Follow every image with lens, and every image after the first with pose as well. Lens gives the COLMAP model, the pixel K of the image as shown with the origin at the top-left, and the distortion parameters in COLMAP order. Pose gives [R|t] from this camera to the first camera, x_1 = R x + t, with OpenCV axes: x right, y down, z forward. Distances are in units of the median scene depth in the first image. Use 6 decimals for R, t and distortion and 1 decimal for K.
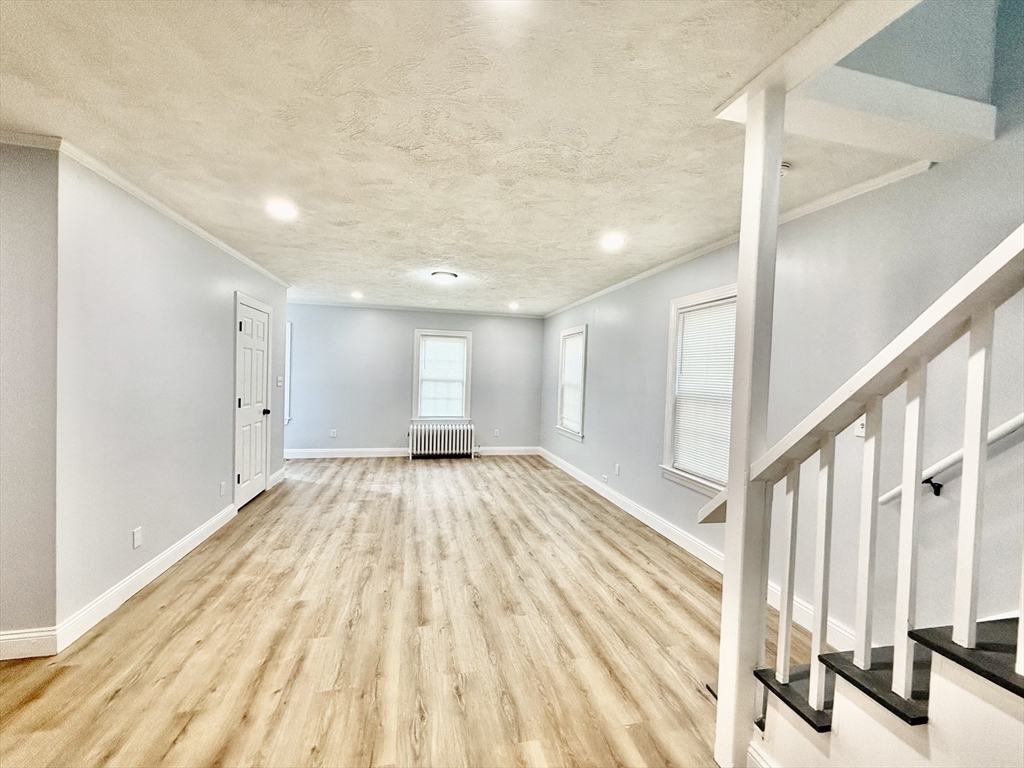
lens RADIAL K [[406.8, 0, 512.0], [0, 406.8, 384.0], [0, 0, 1]] dist [-0.000537, 0.000102]
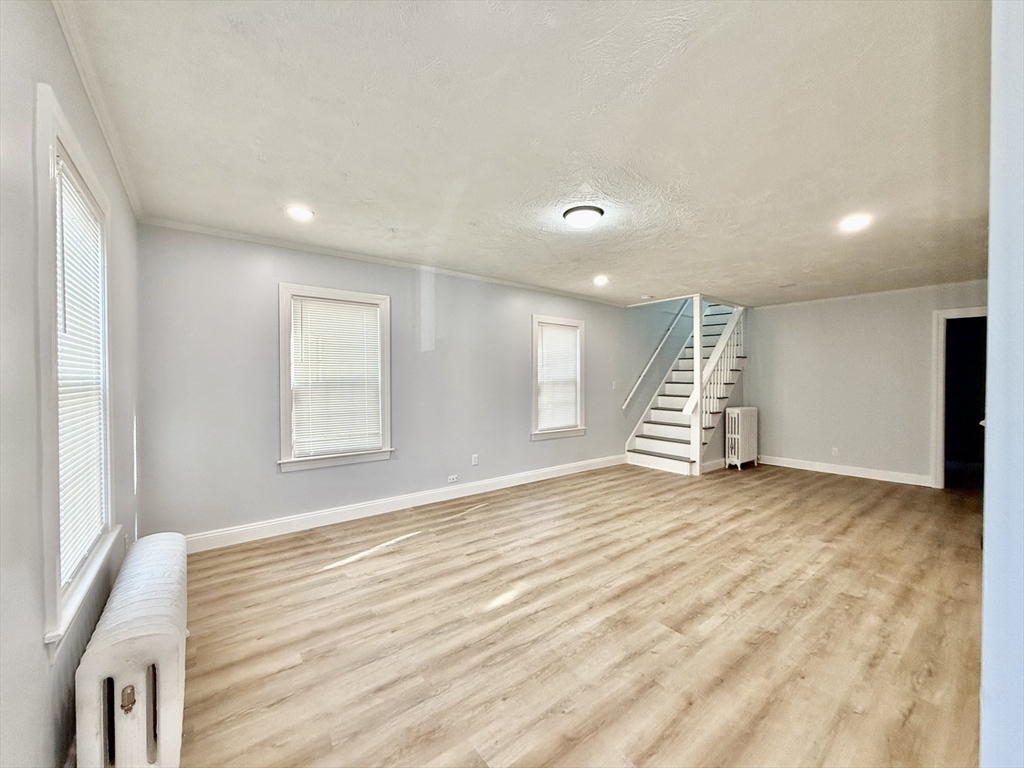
lens RADIAL K [[406.8, 0, 512.0], [0, 406.8, 384.0], [0, 0, 1]] dist [-0.000537, 0.000102]
pose [[-0.412049, -0.045076, 0.910046, -0.896352], [0.006747, 0.998597, 0.052517, -0.038551], [-0.911137, 0.027780, -0.411167, 1.722524]]
